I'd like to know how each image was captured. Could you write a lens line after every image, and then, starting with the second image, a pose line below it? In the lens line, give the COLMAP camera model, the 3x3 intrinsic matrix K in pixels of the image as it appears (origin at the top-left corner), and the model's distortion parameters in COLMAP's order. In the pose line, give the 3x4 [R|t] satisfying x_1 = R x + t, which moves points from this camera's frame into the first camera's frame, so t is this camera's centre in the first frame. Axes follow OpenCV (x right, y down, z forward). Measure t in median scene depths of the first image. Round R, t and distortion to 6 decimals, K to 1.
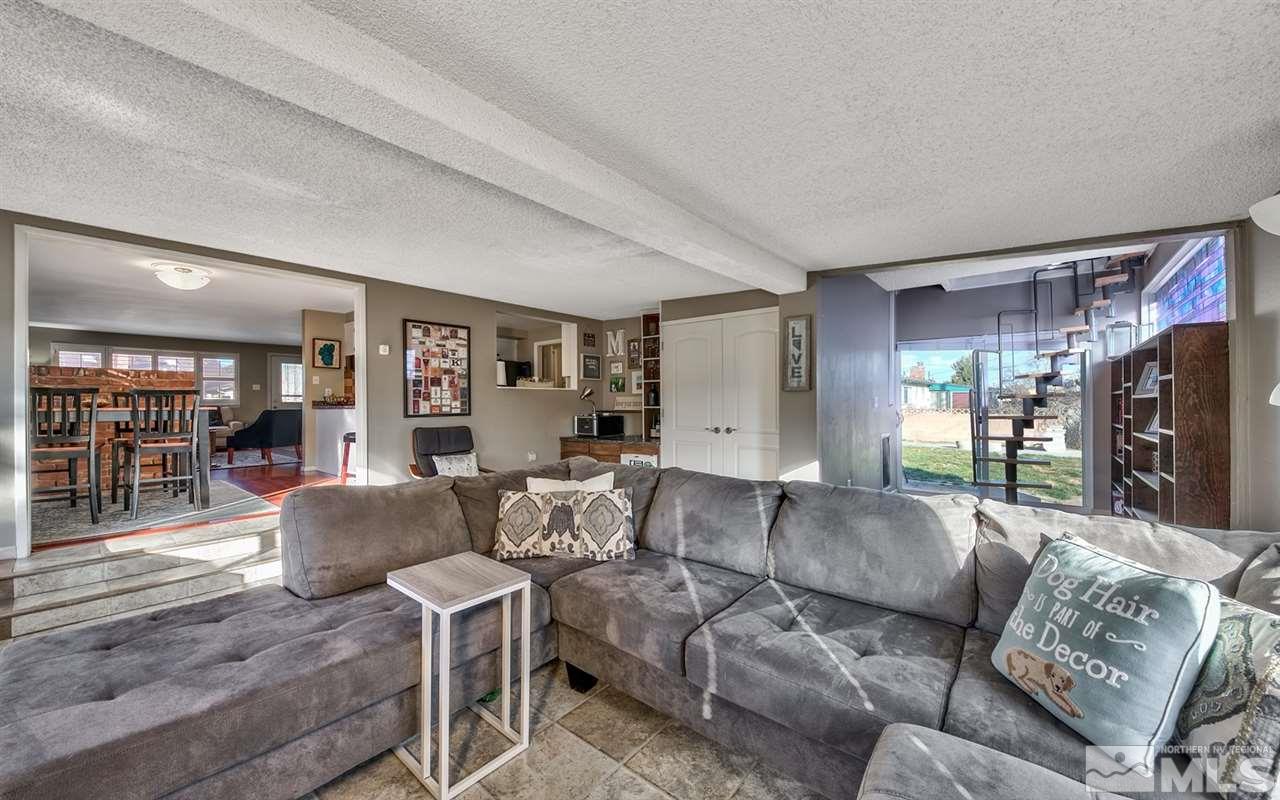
lens RADIAL K [[459.5, 0, 640.0], [0, 459.5, 400.0], [0, 0, 1]] dist [0.001401, -0.000016]
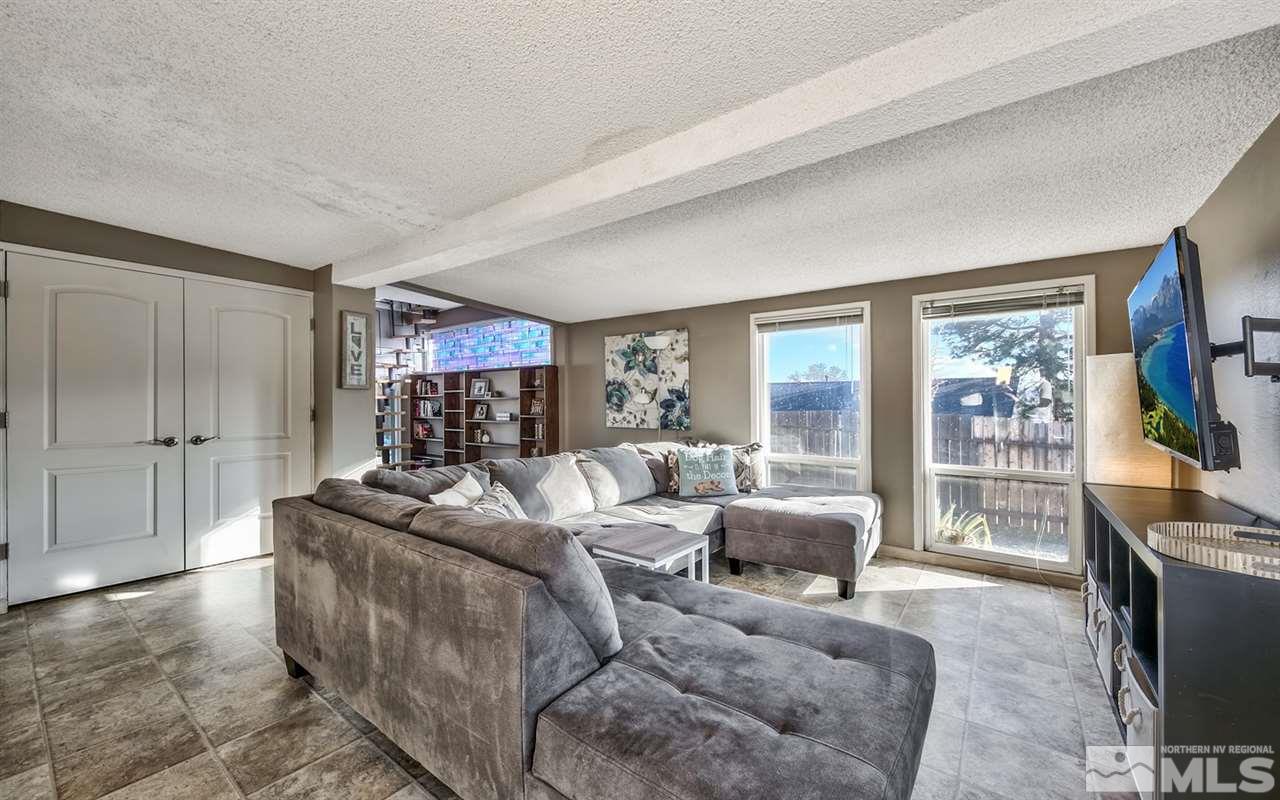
lens RADIAL K [[459.5, 0, 640.0], [0, 459.5, 400.0], [0, 0, 1]] dist [0.001401, -0.000016]
pose [[-0.024329, 0.010876, 0.999645, -0.638099], [-0.007641, 0.999910, -0.011065, 0.009178], [-0.999675, -0.007907, -0.024244, 0.420530]]
